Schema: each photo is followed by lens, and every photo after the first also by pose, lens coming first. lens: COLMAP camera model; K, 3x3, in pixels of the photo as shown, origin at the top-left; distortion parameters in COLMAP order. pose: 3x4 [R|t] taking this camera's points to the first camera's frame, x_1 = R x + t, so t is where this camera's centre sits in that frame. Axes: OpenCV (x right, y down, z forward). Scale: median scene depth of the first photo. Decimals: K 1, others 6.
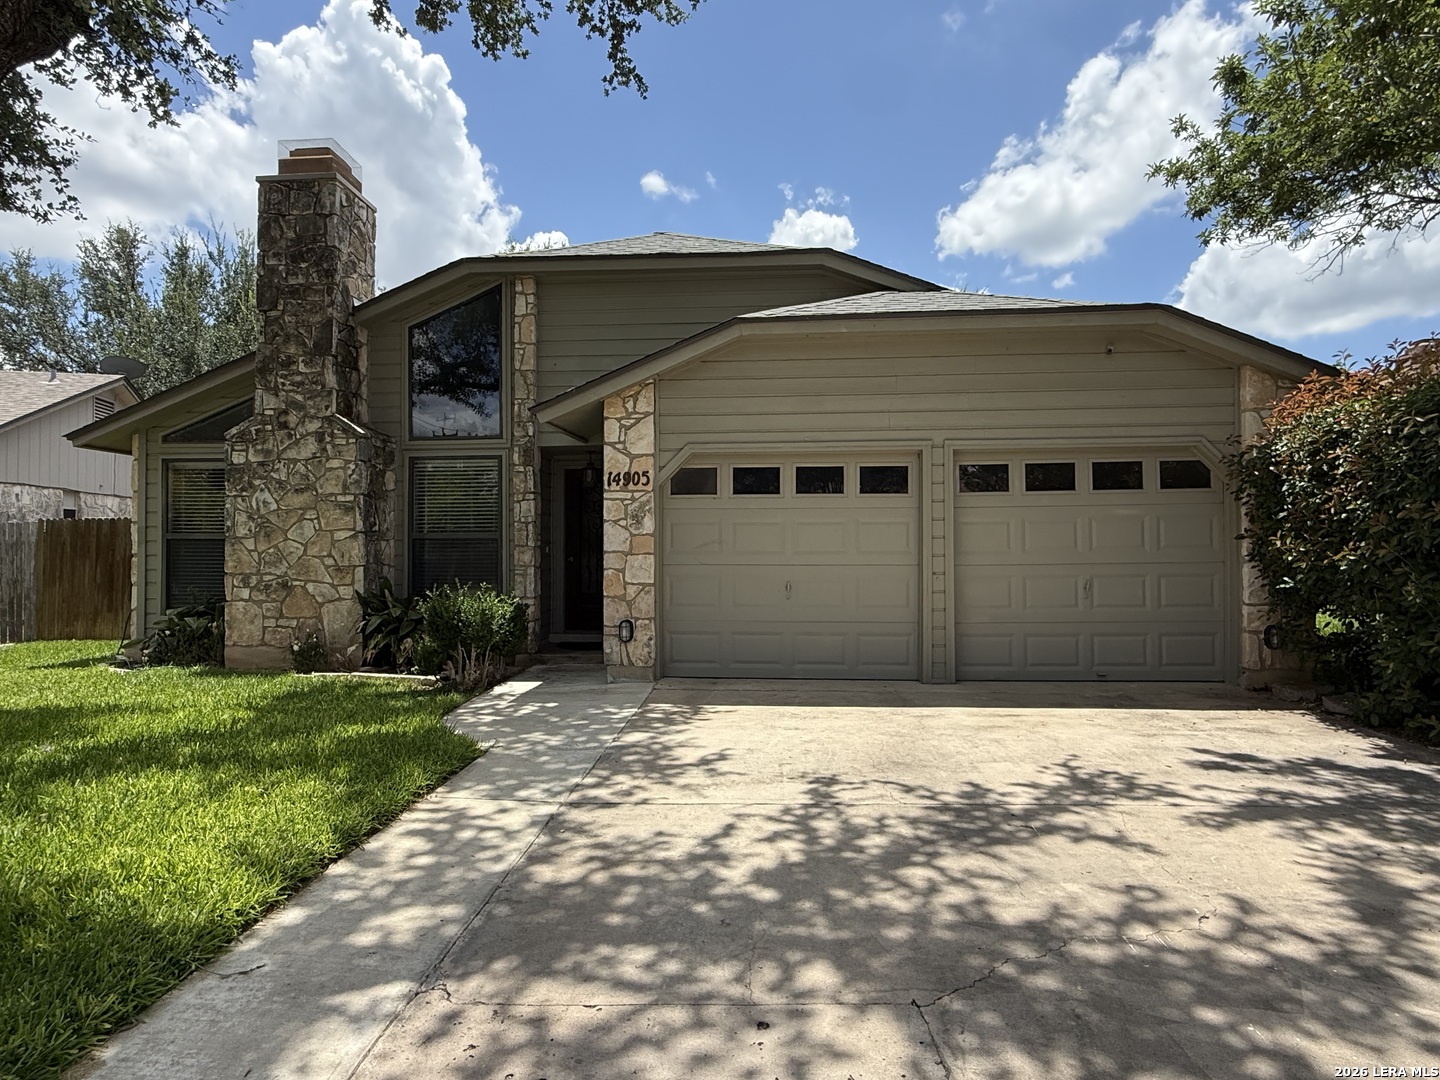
lens RADIAL K [[807.3, 0, 717.6], [0, 807.3, 546.4], [0, 0, 1]] dist [-0.005804, 0.008567]
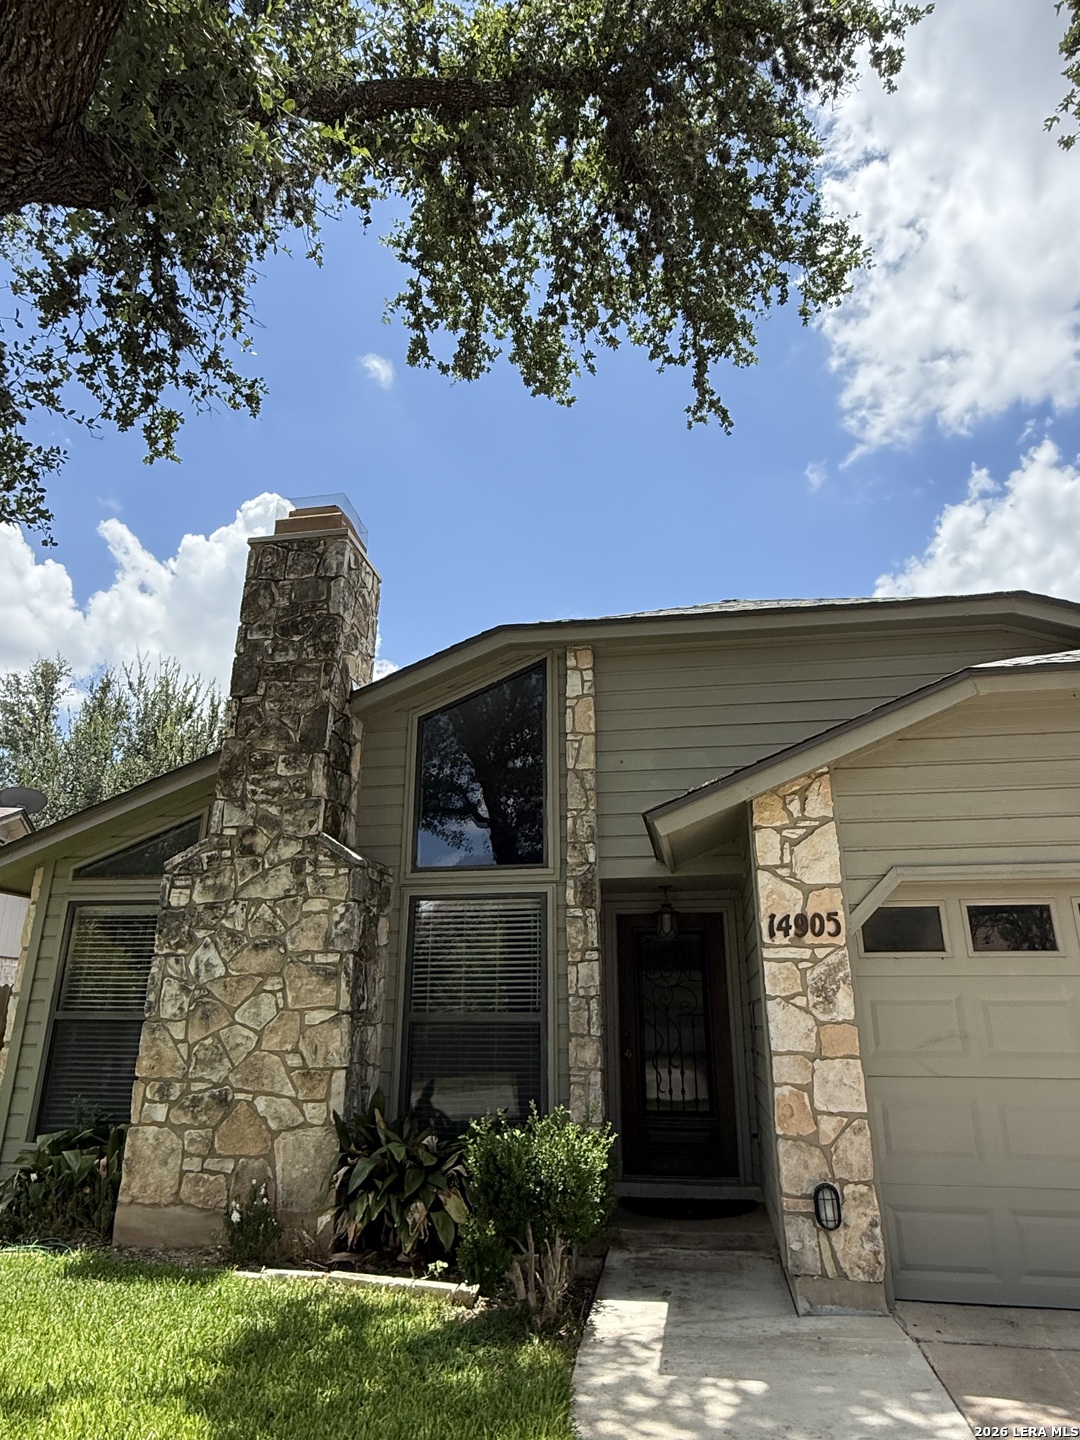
lens RADIAL K [[886.0, 0, 533.7], [0, 886.0, 709.0], [0, 0, 1]] dist [-0.003167, 0.003438]
pose [[0.995677, -0.025916, -0.089189, -0.220079], [-0.004570, 0.945448, -0.325742, -0.017036], [0.092766, 0.324742, 0.941243, 0.261798]]
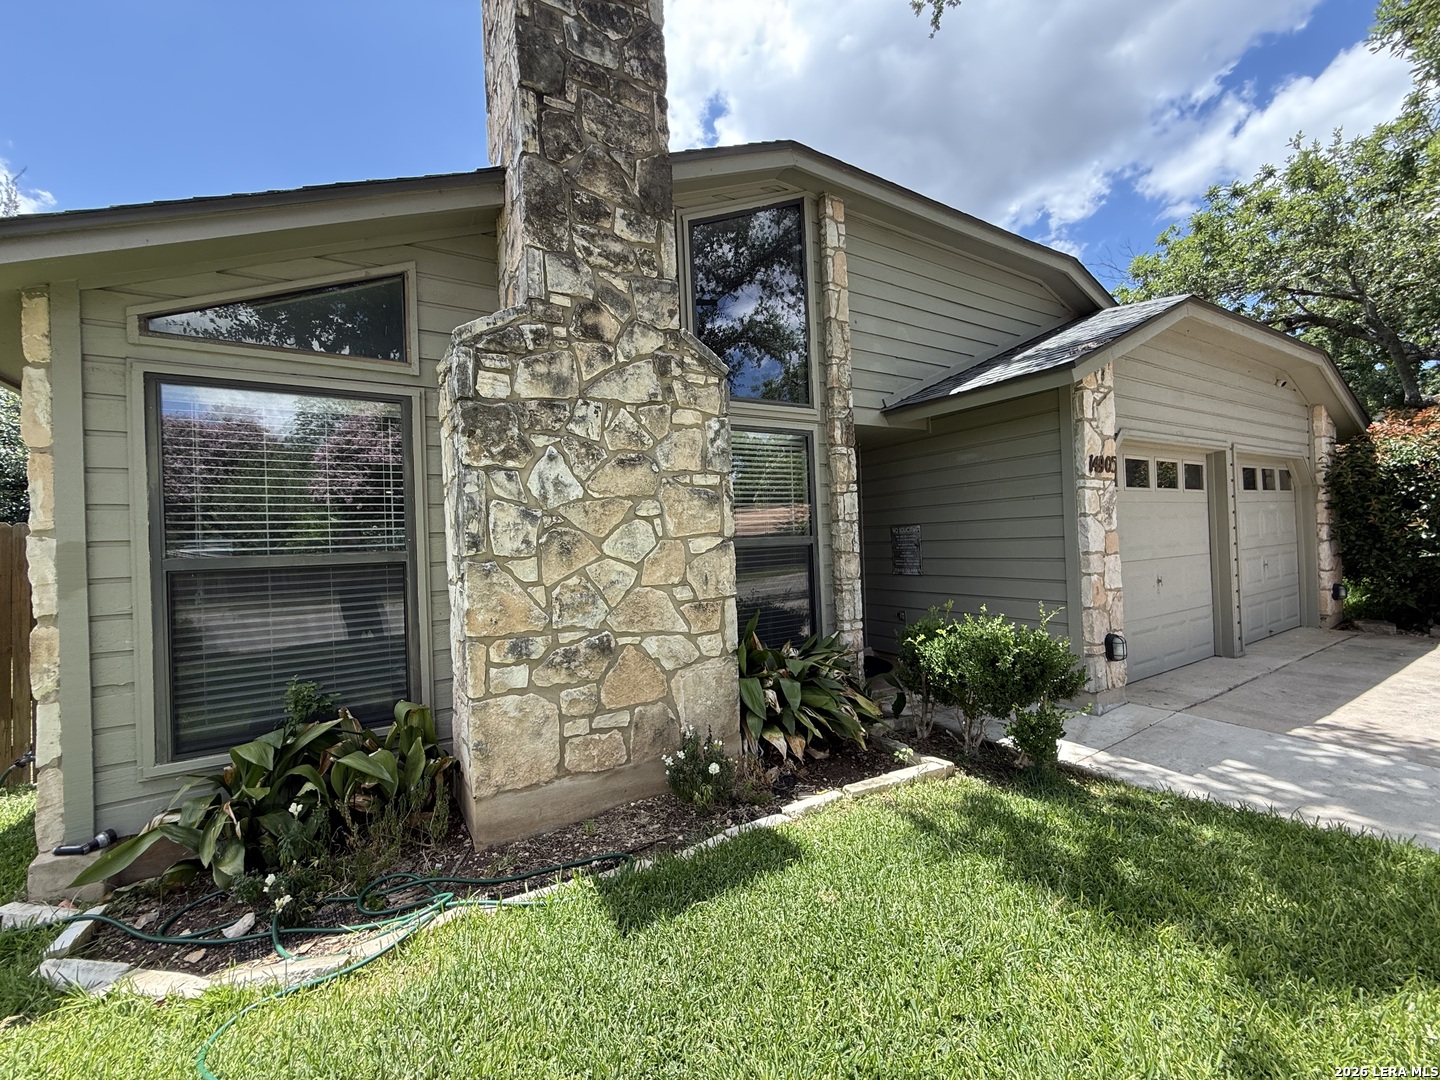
lens RADIAL K [[577.0, 0, 717.8], [0, 577.0, 541.4], [0, 0, 1]] dist [-0.000534, -0.000126]
pose [[0.811440, -0.029106, 0.583711, -0.687630], [0.034631, 0.999399, 0.001692, -0.016832], [-0.583409, 0.018841, 0.811960, 0.660947]]
